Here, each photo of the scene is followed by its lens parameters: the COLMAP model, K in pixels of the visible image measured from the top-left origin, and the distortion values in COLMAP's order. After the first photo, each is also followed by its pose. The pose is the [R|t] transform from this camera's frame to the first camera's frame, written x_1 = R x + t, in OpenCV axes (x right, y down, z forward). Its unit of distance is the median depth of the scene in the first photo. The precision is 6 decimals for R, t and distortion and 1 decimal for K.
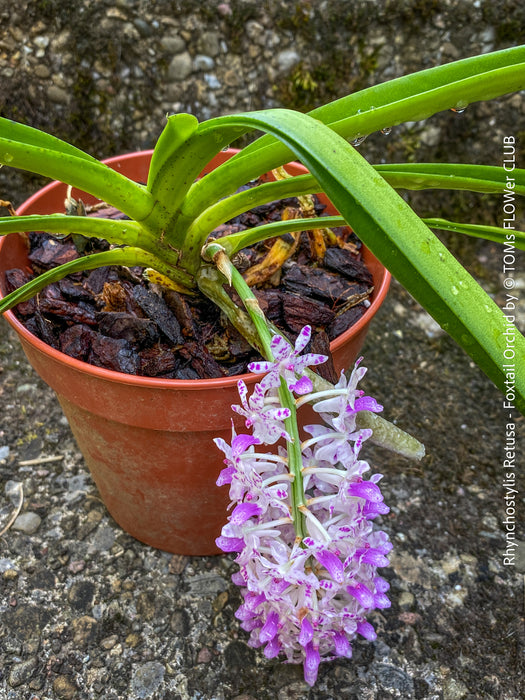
lens RADIAL K [[738.0, 0, 257.8], [0, 738.0, 345.0], [0, 0, 1]] dist [0.145606, -0.496984]
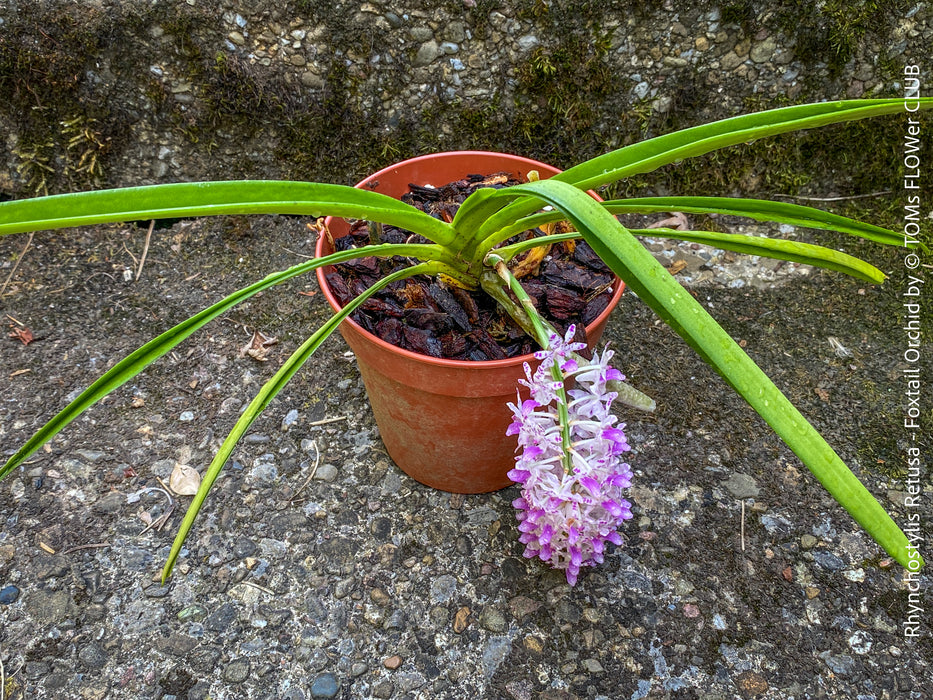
lens RADIAL K [[983.6, 0, 466.5], [0, 983.6, 350.0], [0, 0, 1]] dist [0.145606, -0.496984]
pose [[0.999240, -0.034683, 0.017765, -0.113284], [0.032791, 0.994692, 0.097530, -0.109842], [-0.021053, -0.096873, 0.995074, -0.590437]]
